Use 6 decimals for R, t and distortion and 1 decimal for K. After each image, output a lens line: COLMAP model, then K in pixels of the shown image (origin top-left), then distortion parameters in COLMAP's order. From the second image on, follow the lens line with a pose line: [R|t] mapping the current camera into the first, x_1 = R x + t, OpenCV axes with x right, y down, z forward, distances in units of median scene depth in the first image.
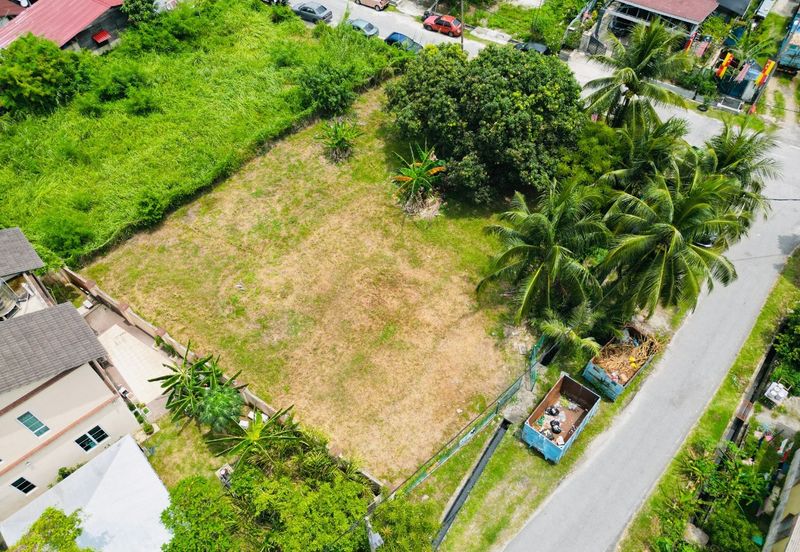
lens RADIAL K [[558.8, 0, 399.7], [0, 558.8, 277.7], [0, 0, 1]] dist [0.074352, -0.071962]
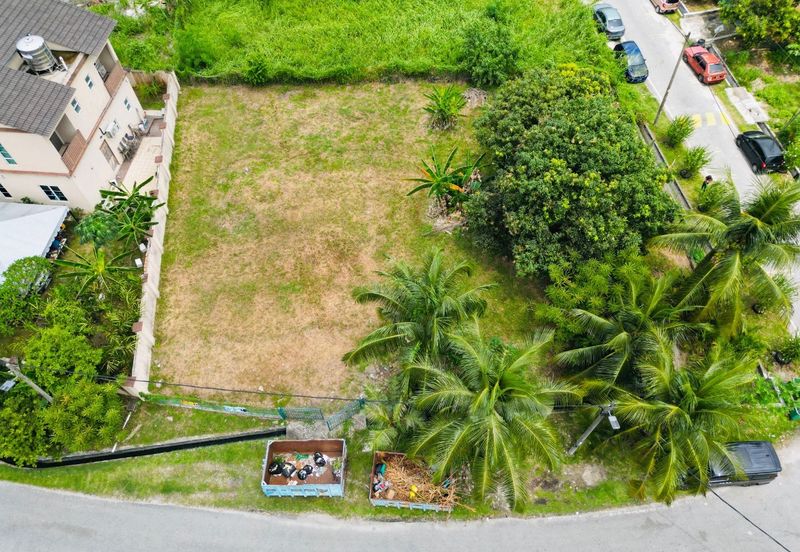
lens RADIAL K [[558.8, 0, 399.7], [0, 558.8, 277.7], [0, 0, 1]] dist [0.074352, -0.071962]
pose [[0.669185, 0.627396, -0.398202, 0.443368], [-0.581271, 0.775796, 0.245487, -0.244775], [0.462941, 0.067187, 0.883839, 0.184638]]
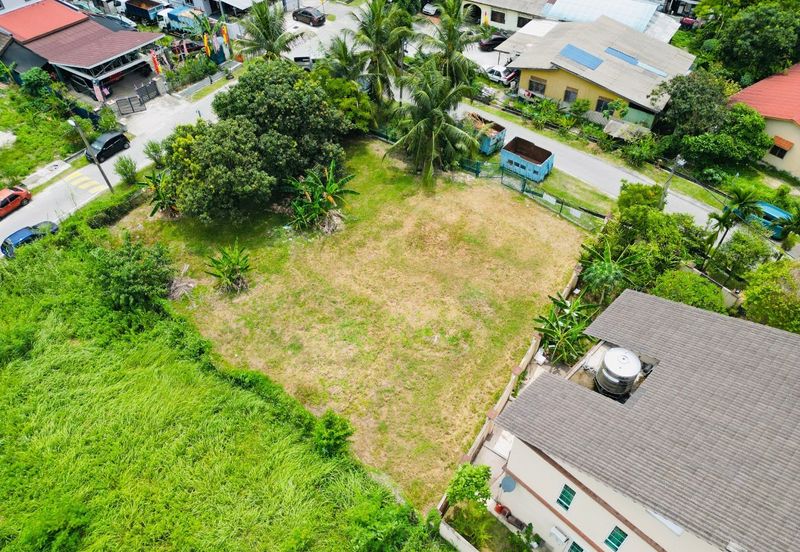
lens RADIAL K [[558.8, 0, 399.7], [0, 558.8, 277.7], [0, 0, 1]] dist [0.074352, -0.071962]
pose [[-0.024306, -0.719436, 0.694133, -0.831548], [0.789978, 0.411691, 0.454362, -0.490303], [-0.612653, 0.559394, 0.558332, 0.411584]]
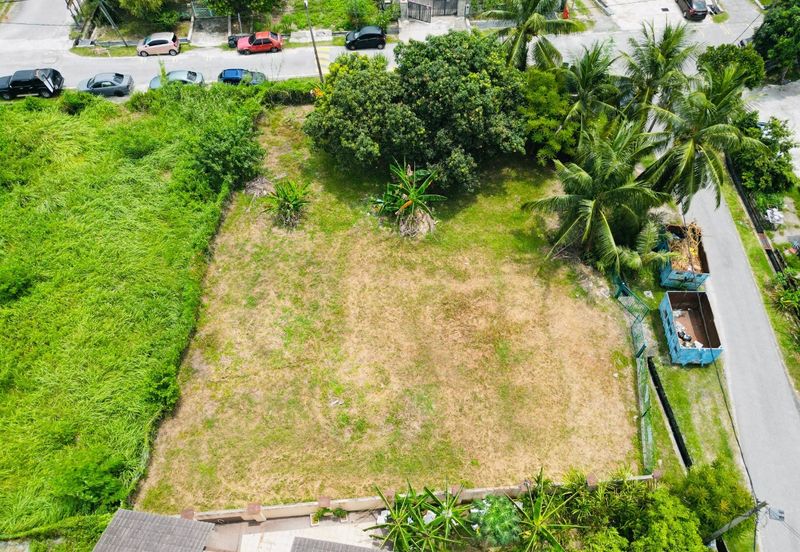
lens RADIAL K [[558.8, 0, 399.7], [0, 558.8, 277.7], [0, 0, 1]] dist [0.074352, -0.071962]
pose [[0.782538, -0.502492, 0.367608, -0.401686], [0.489764, 0.861364, 0.134844, -0.201998], [-0.384402, 0.074521, 0.920153, 0.157888]]
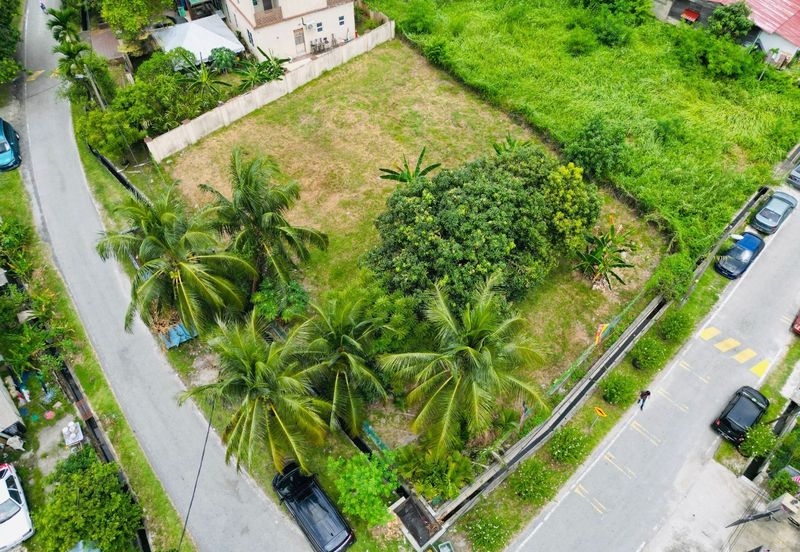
lens RADIAL K [[558.8, 0, 399.7], [0, 558.8, 277.7], [0, 0, 1]] dist [0.074352, -0.071962]
pose [[-0.204042, 0.787076, -0.582133, 0.742743], [-0.764649, 0.243178, 0.596805, -0.713563], [0.611292, 0.566901, 0.552218, 0.538025]]
